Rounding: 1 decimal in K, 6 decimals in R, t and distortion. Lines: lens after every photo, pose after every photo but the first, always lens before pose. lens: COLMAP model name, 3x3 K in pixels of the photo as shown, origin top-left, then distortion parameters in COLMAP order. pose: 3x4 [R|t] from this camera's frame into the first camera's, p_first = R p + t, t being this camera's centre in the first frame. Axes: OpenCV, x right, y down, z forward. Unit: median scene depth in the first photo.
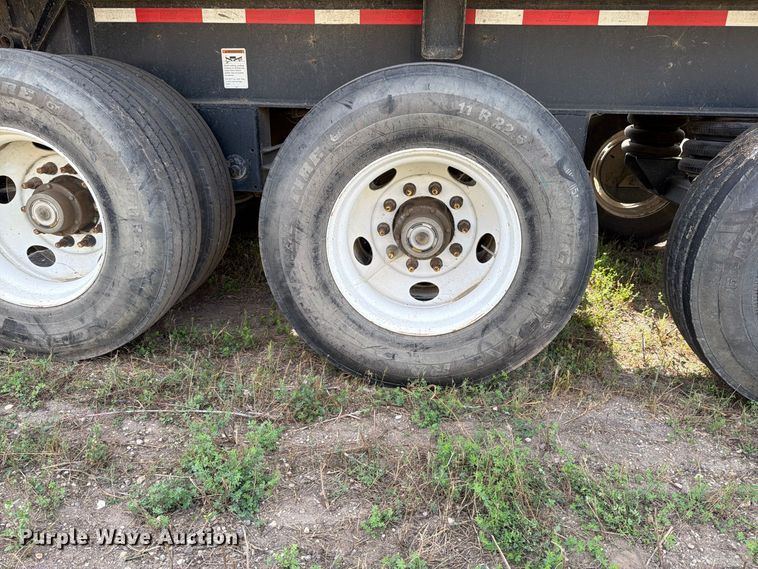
lens RADIAL K [[542.0, 0, 376.7], [0, 542.0, 290.6], [0, 0, 1]] dist [0.060701, -0.072156]
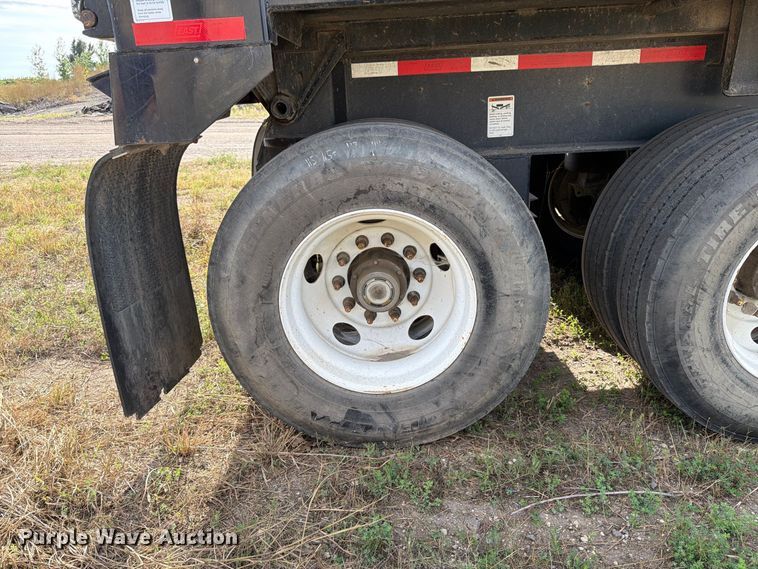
lens RADIAL K [[542.0, 0, 380.3], [0, 542.0, 284.8], [0, 0, 1]] dist [0.060701, -0.072156]
pose [[0.994231, -0.088138, 0.061131, -0.673170], [0.089447, 0.995810, -0.019022, -0.137786], [-0.059199, 0.024381, 0.997948, 0.081190]]
